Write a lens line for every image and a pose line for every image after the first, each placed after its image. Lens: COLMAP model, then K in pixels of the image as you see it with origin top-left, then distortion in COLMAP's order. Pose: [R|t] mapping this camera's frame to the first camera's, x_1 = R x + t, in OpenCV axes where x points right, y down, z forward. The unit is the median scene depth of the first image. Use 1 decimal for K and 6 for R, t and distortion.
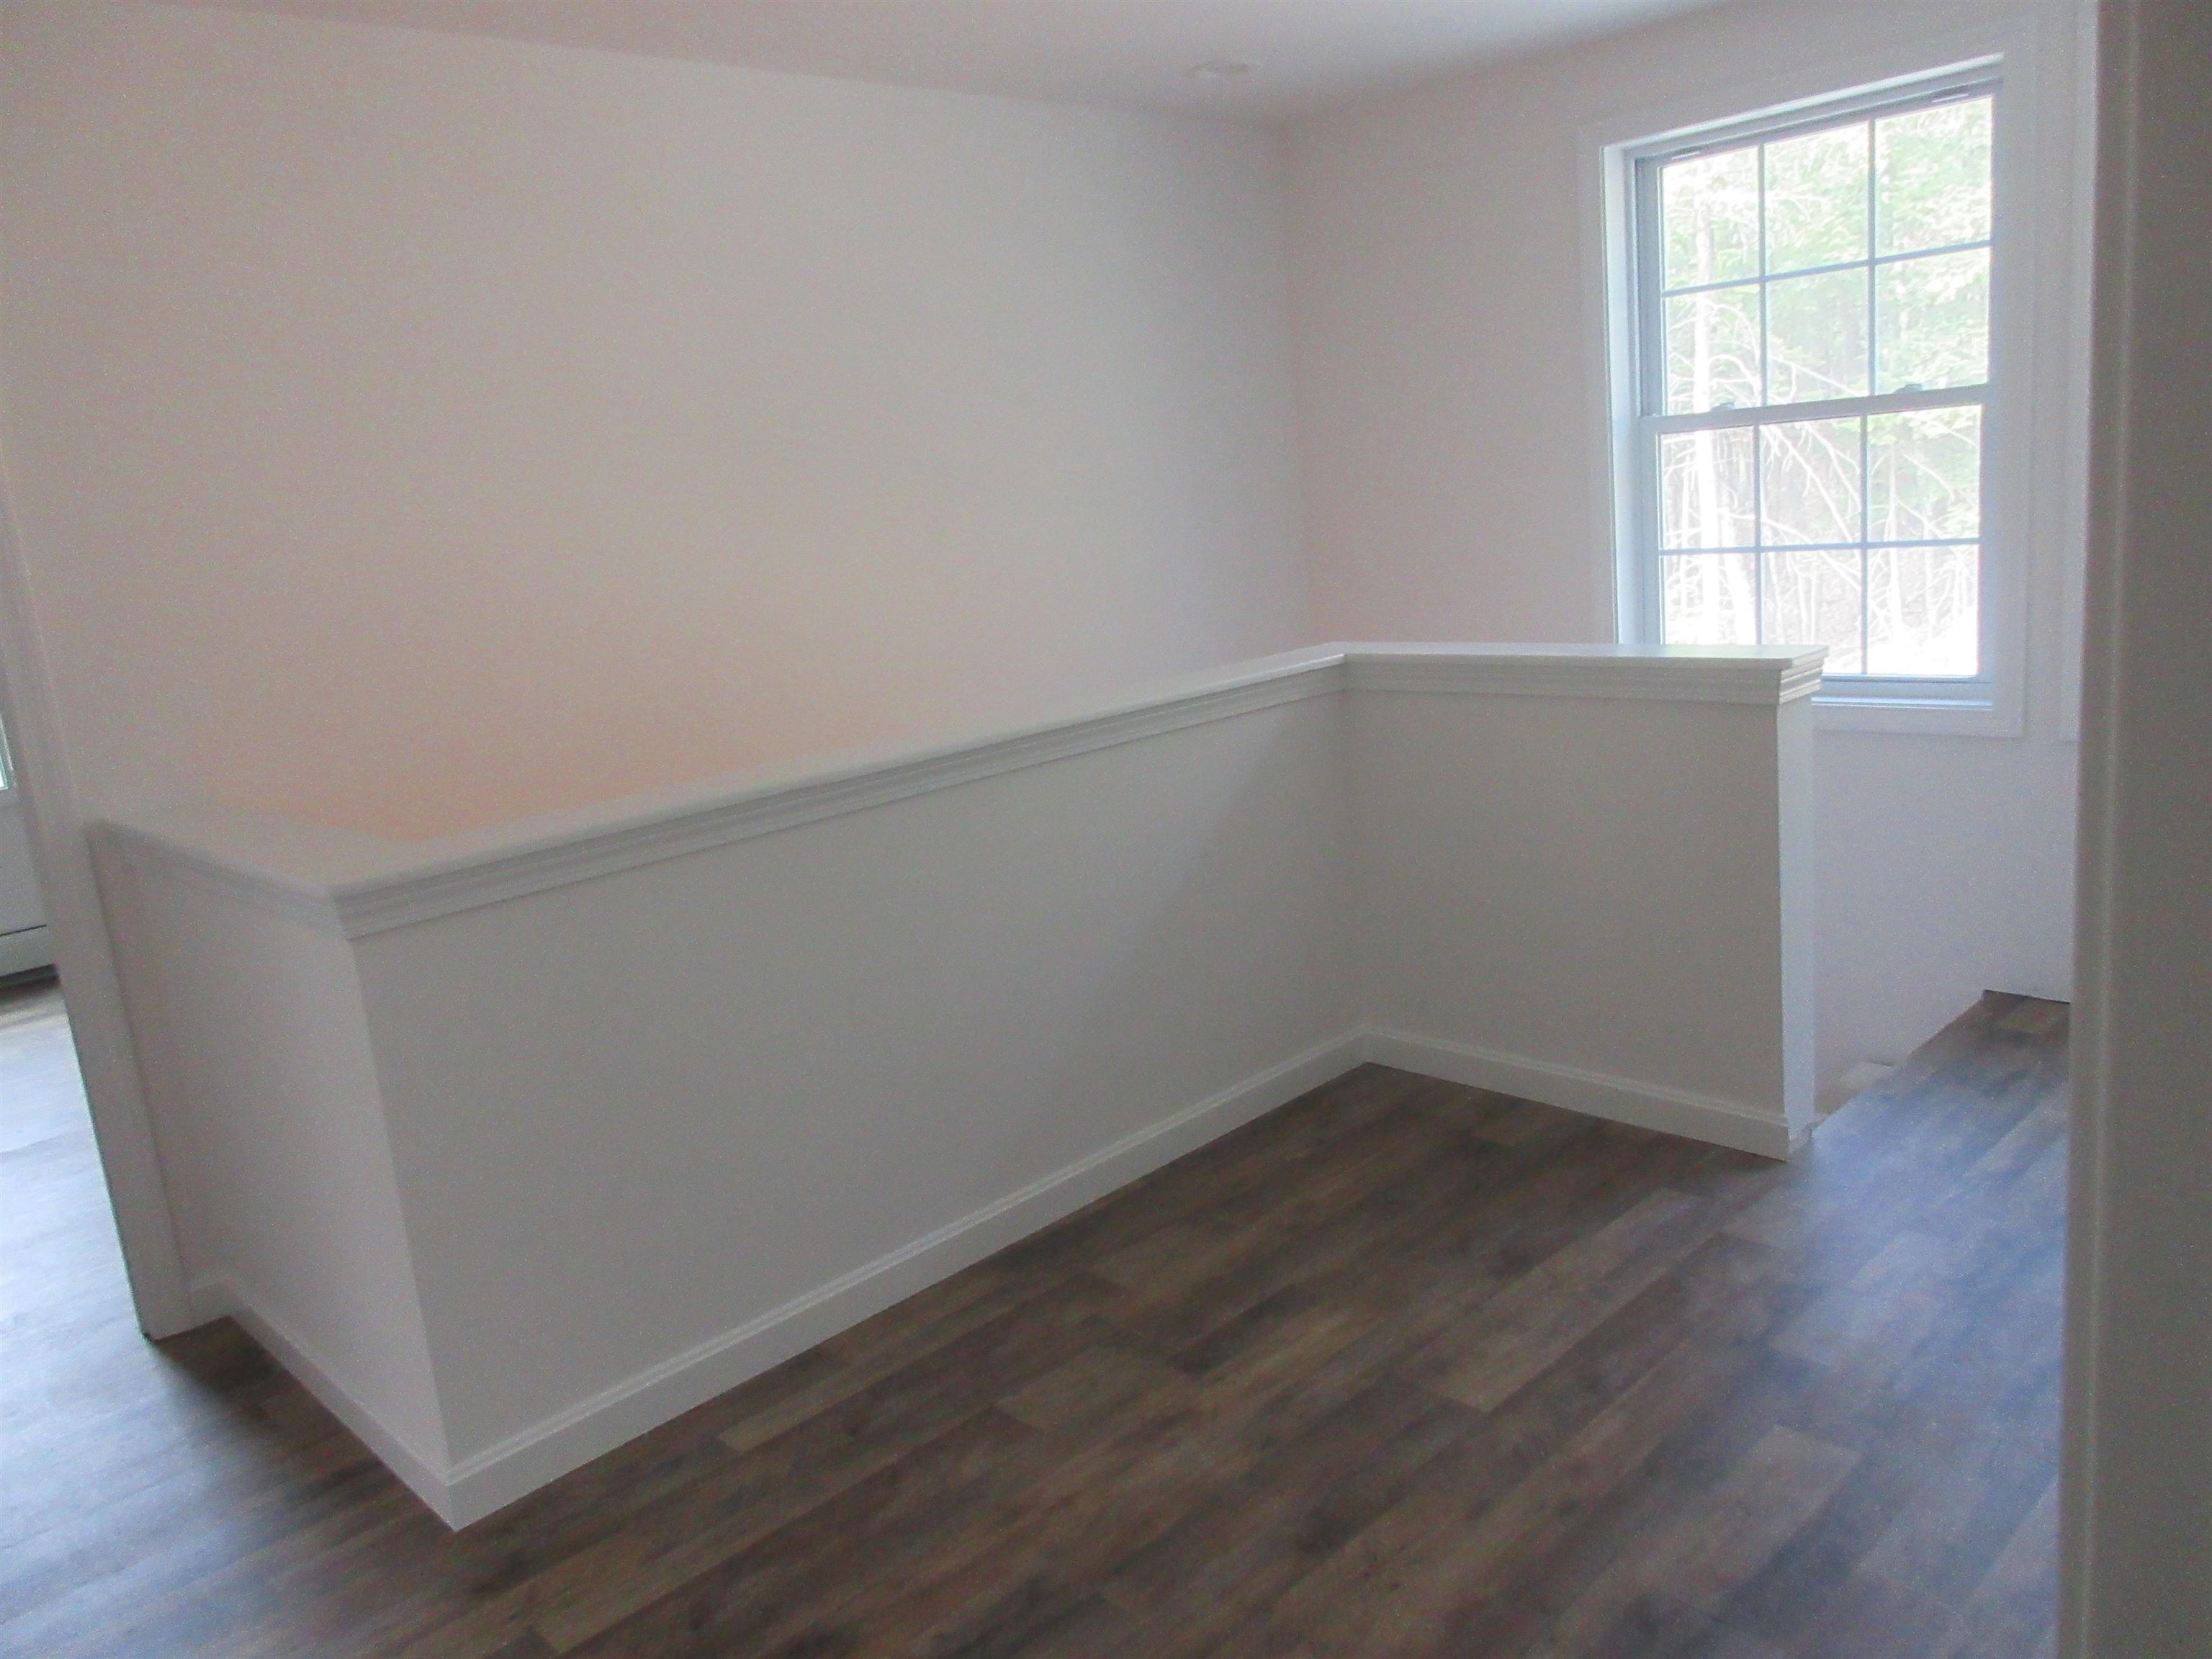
lens RADIAL K [[1635.9, 0, 1095.2], [0, 1635.9, 839.3], [0, 0, 1]] dist [-0.014868, 0.013614]
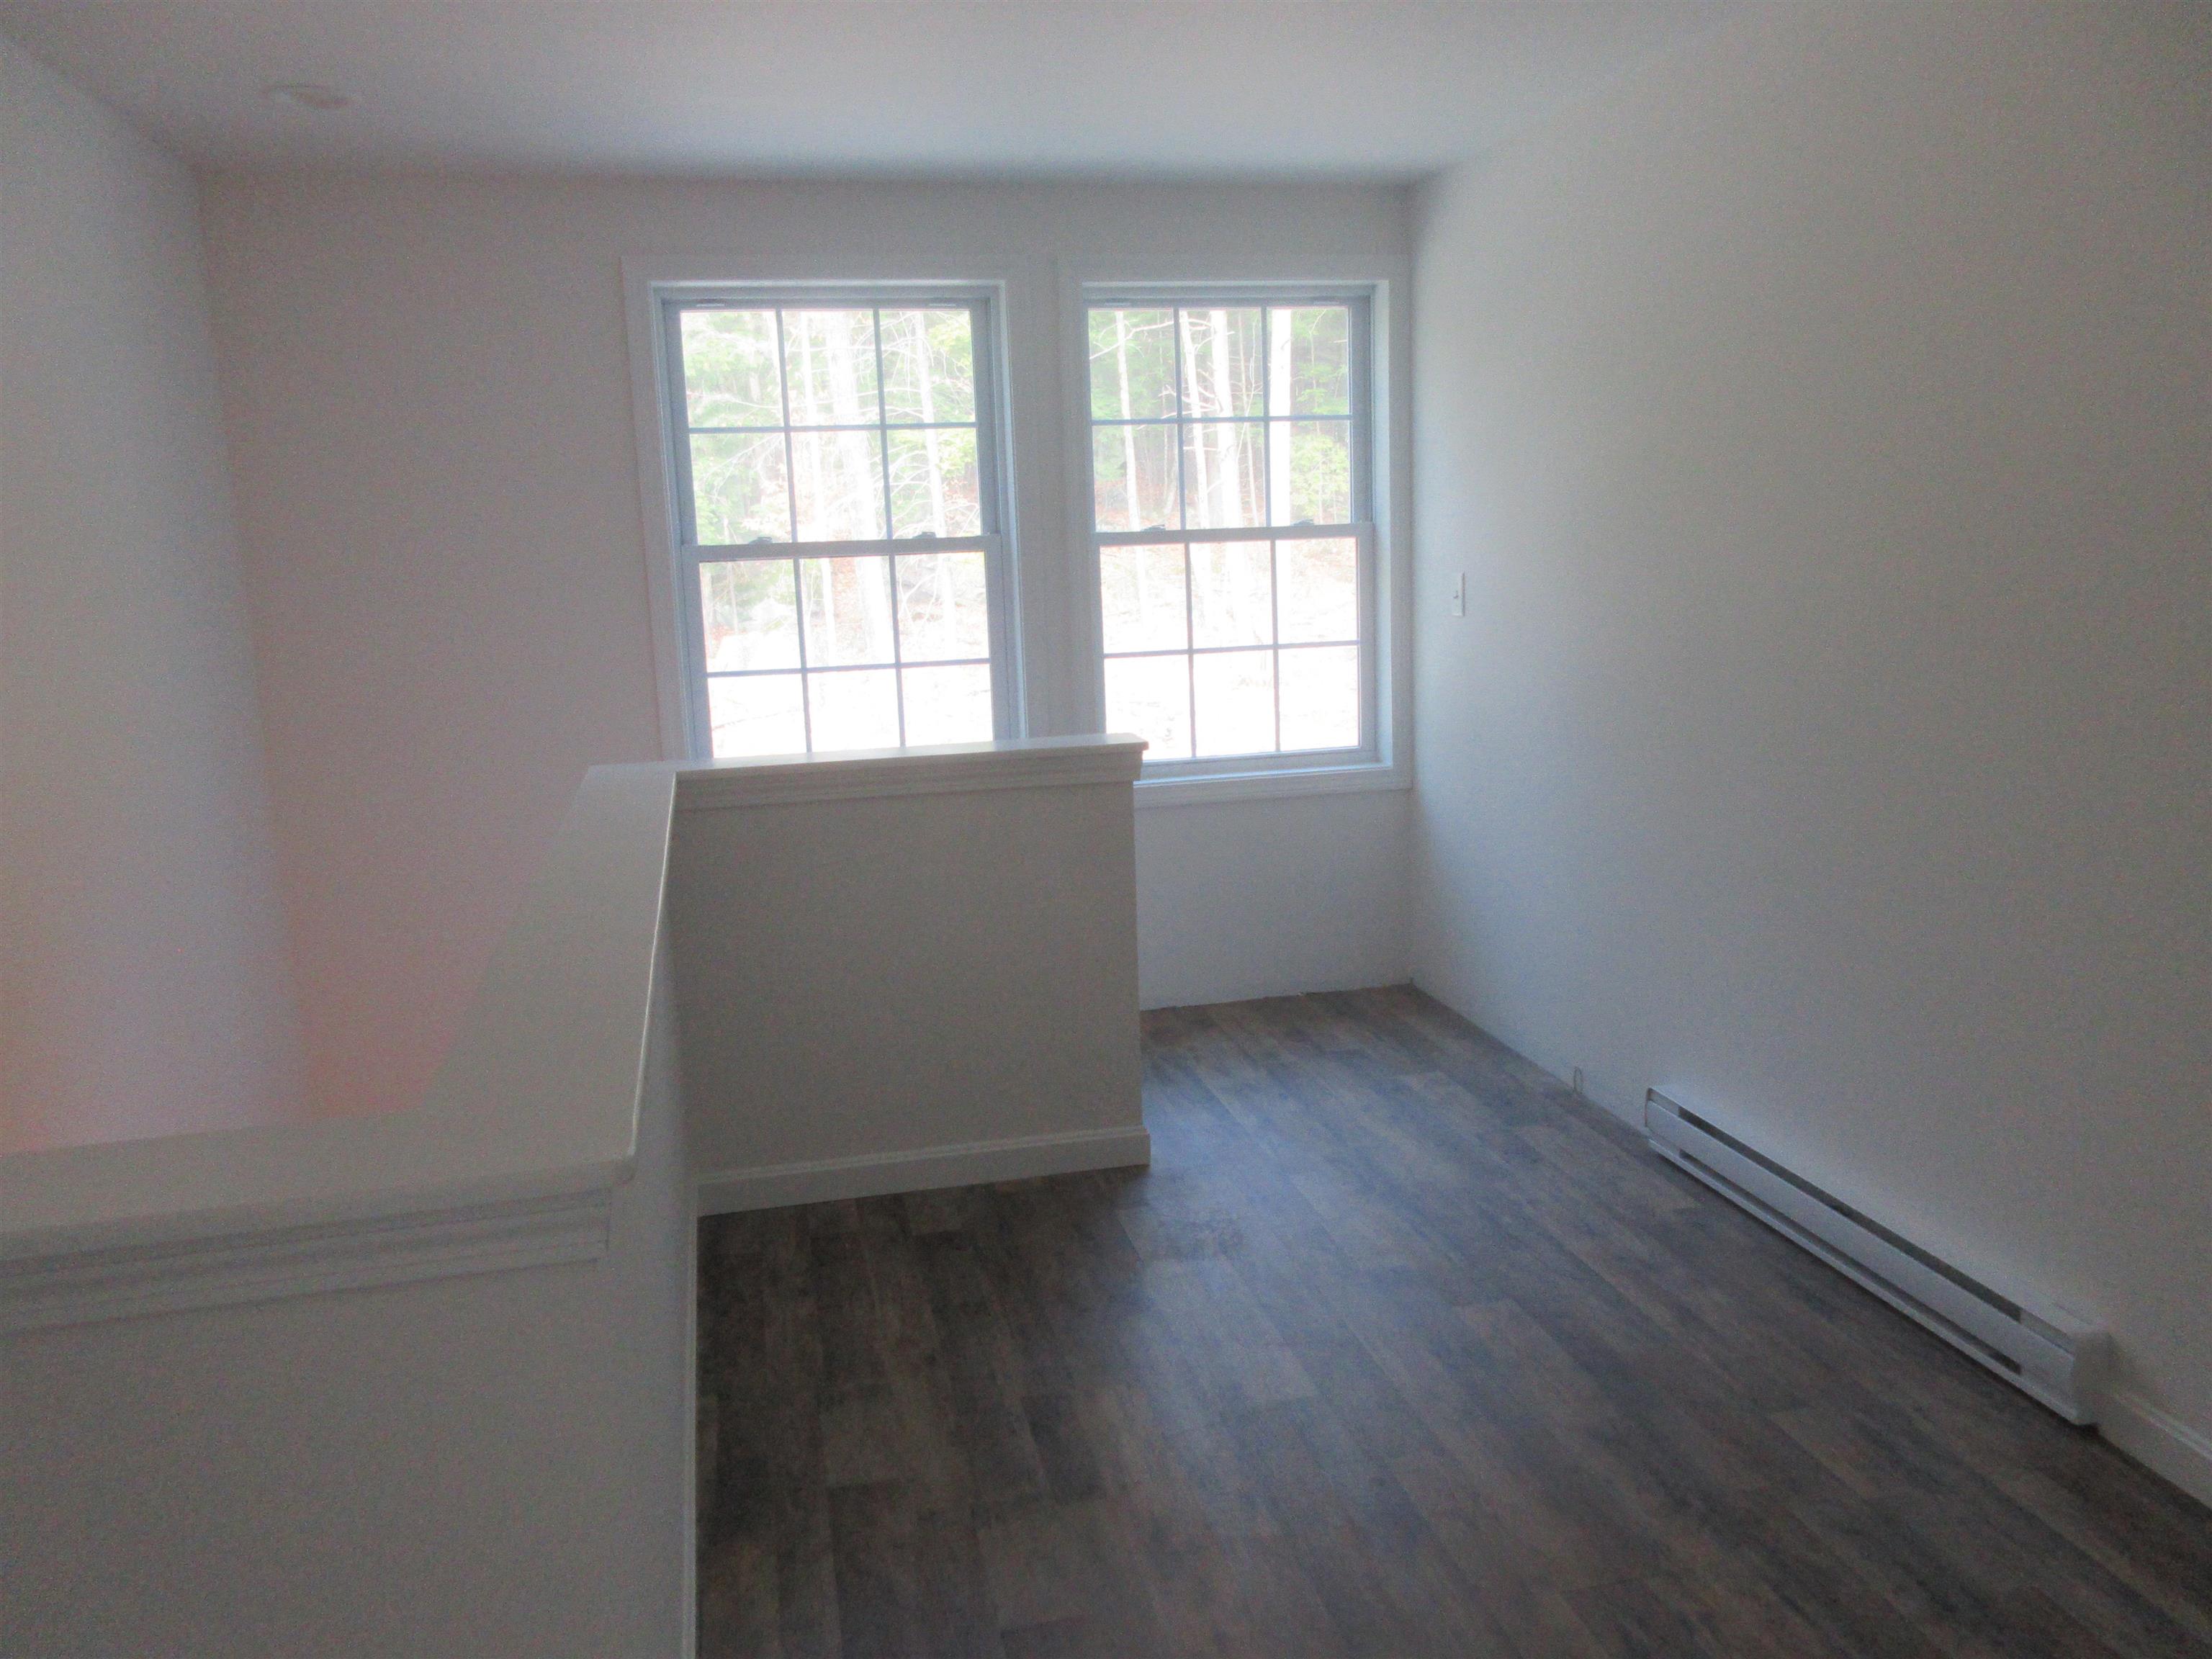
lens RADIAL K [[1635.9, 0, 1098.2], [0, 1635.9, 827.3], [0, 0, 1]] dist [-0.014868, 0.013614]
pose [[0.517055, -0.075156, 0.852646, -0.488207], [0.171704, 0.984997, -0.017302, -0.023703], [-0.838553, 0.155349, 0.522202, 0.312040]]
